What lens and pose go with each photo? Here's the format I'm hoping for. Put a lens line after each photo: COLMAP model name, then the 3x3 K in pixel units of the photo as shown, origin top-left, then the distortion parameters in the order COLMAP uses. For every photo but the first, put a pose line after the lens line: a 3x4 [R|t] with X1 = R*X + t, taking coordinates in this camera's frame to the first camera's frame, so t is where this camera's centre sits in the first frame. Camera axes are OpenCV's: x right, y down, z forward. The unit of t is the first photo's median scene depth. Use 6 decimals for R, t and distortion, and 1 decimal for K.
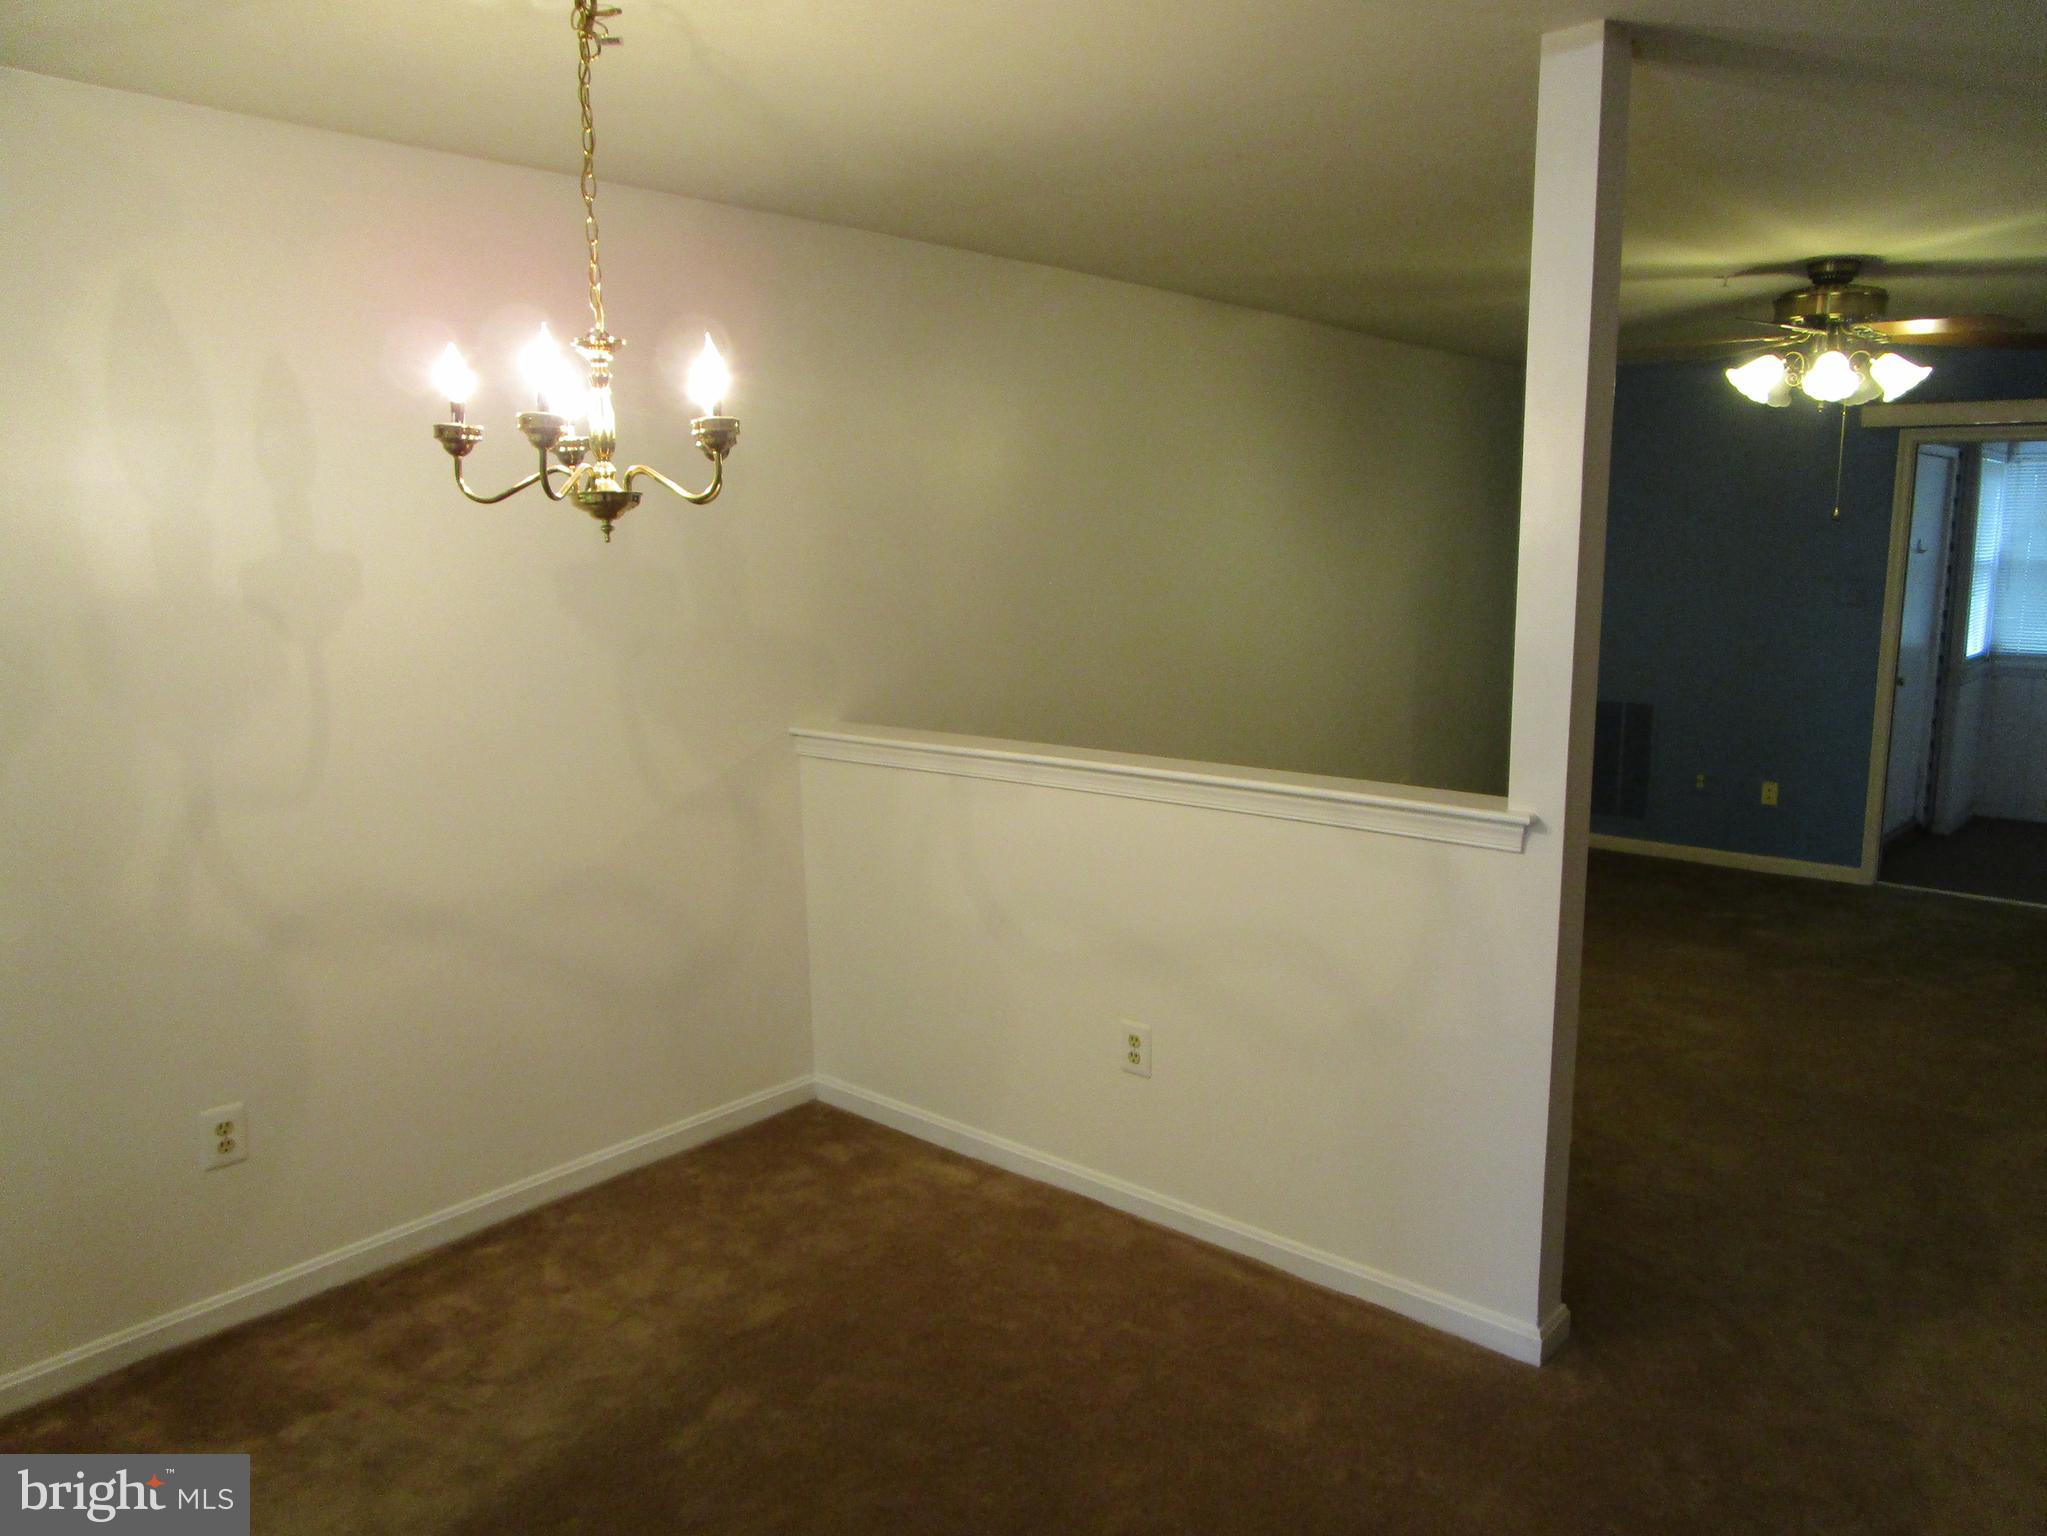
lens RADIAL K [[1471.9, 0, 1035.5], [0, 1471.9, 770.9], [0, 0, 1]] dist [-0.017671, 0.000781]
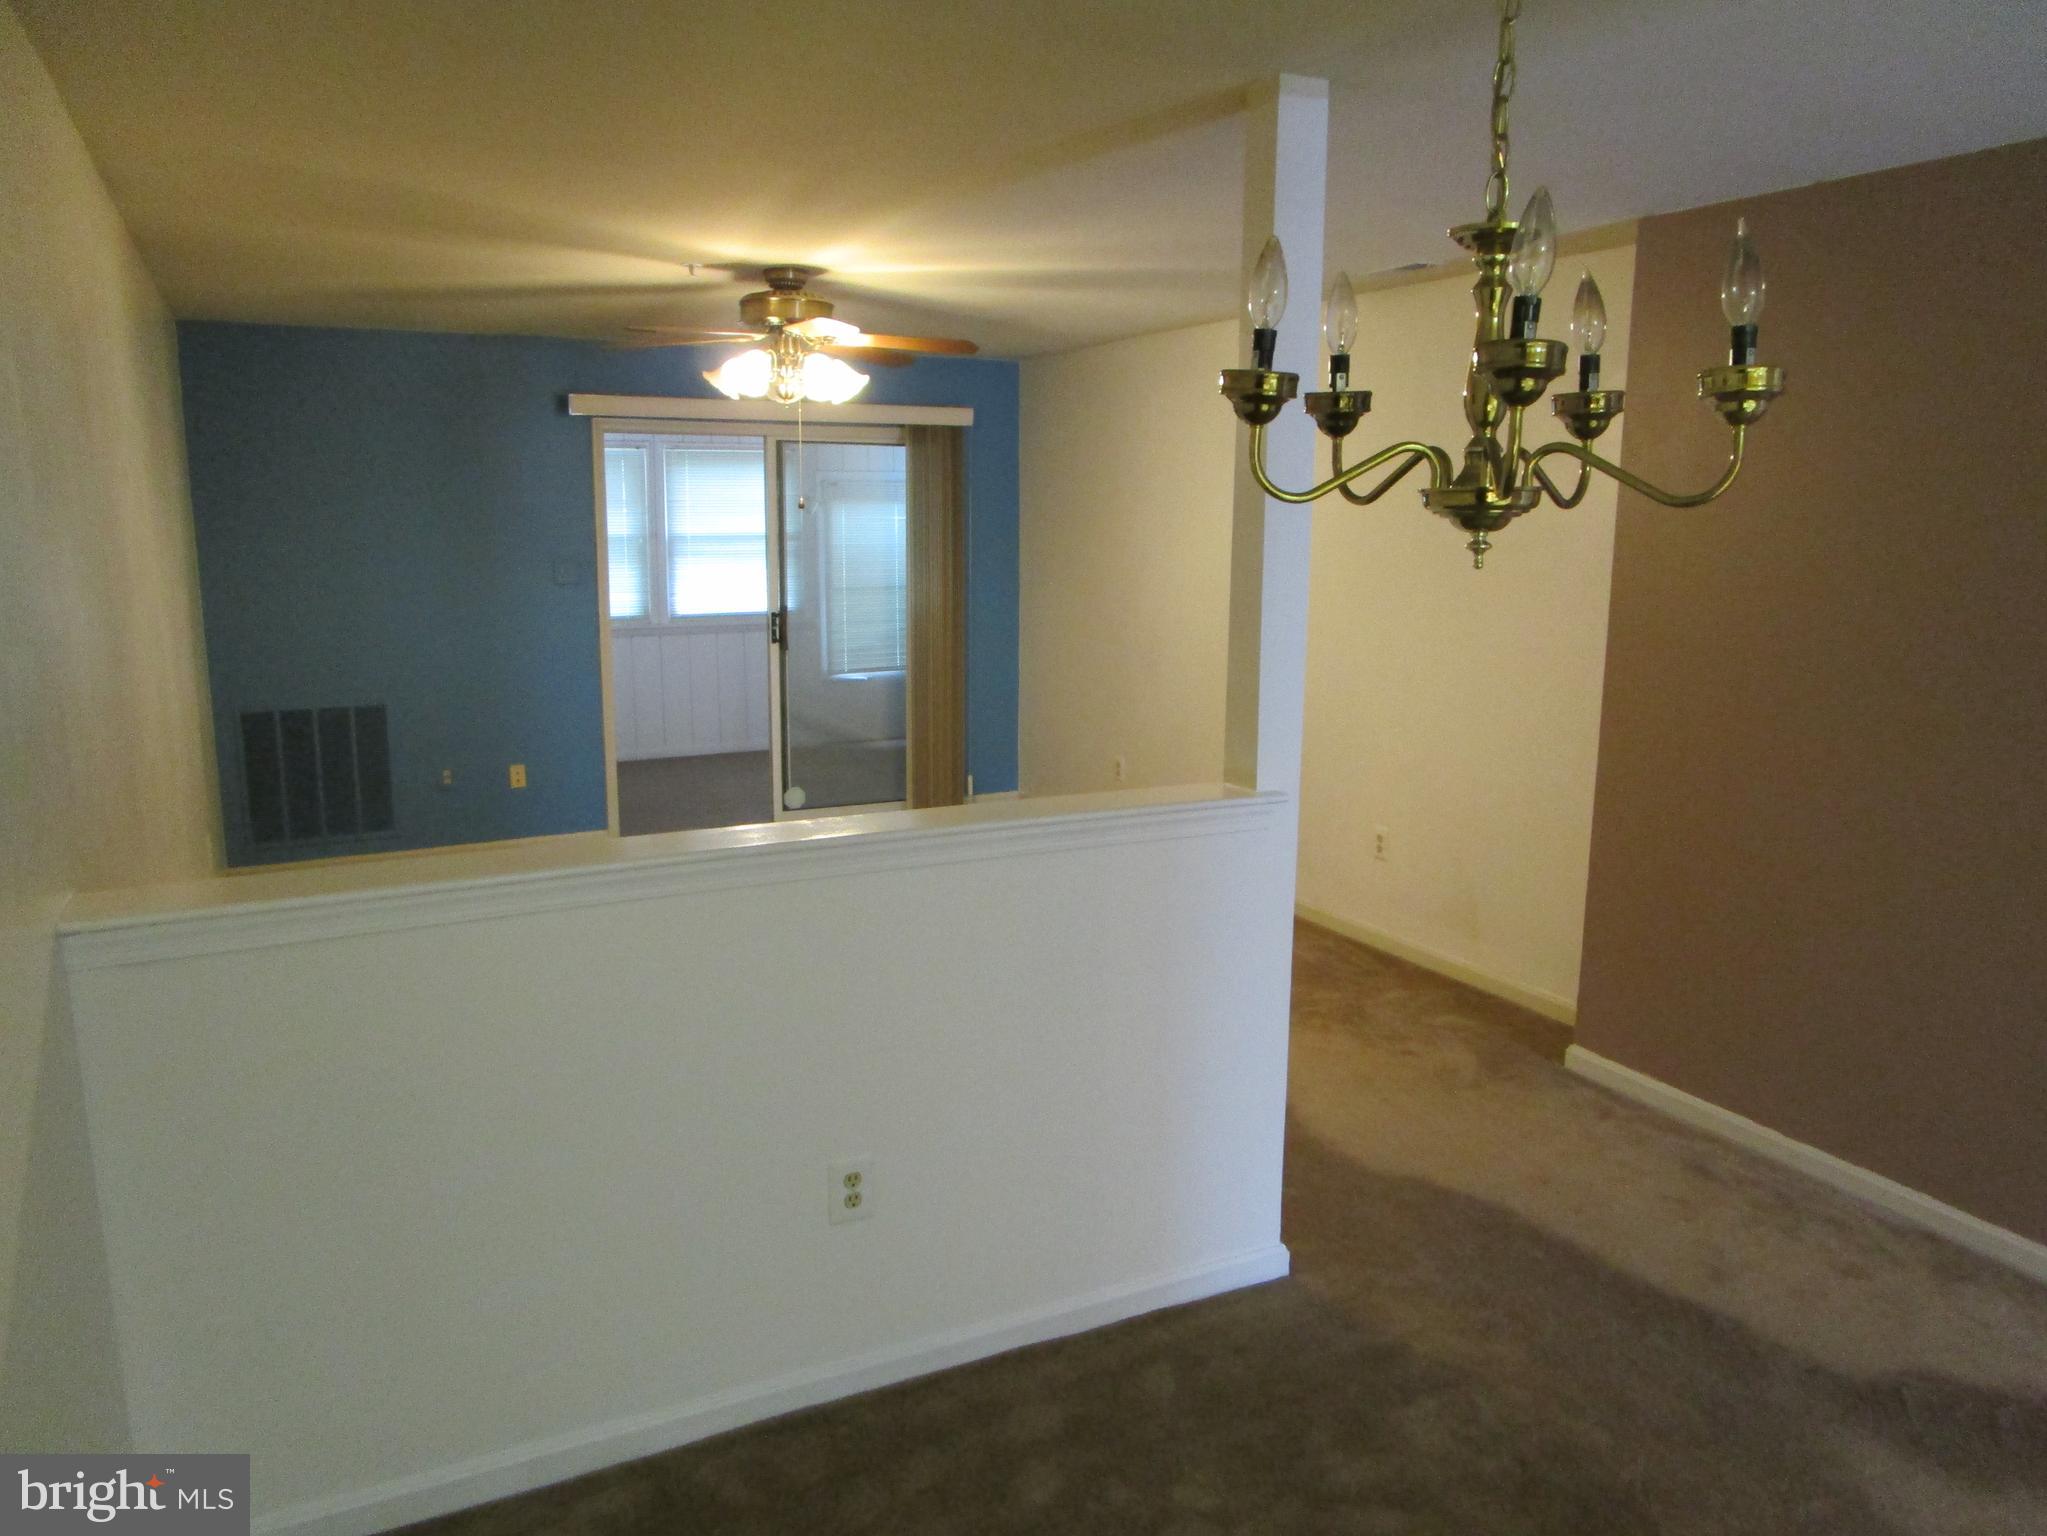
lens RADIAL K [[1471.9, 0, 1035.5], [0, 1471.9, 770.9], [0, 0, 1]] dist [-0.017671, 0.000781]
pose [[0.381825, -0.165101, 0.909369, -0.445466], [0.147049, 0.982234, 0.116587, -0.085474], [-0.912462, 0.089206, 0.399319, 0.440347]]
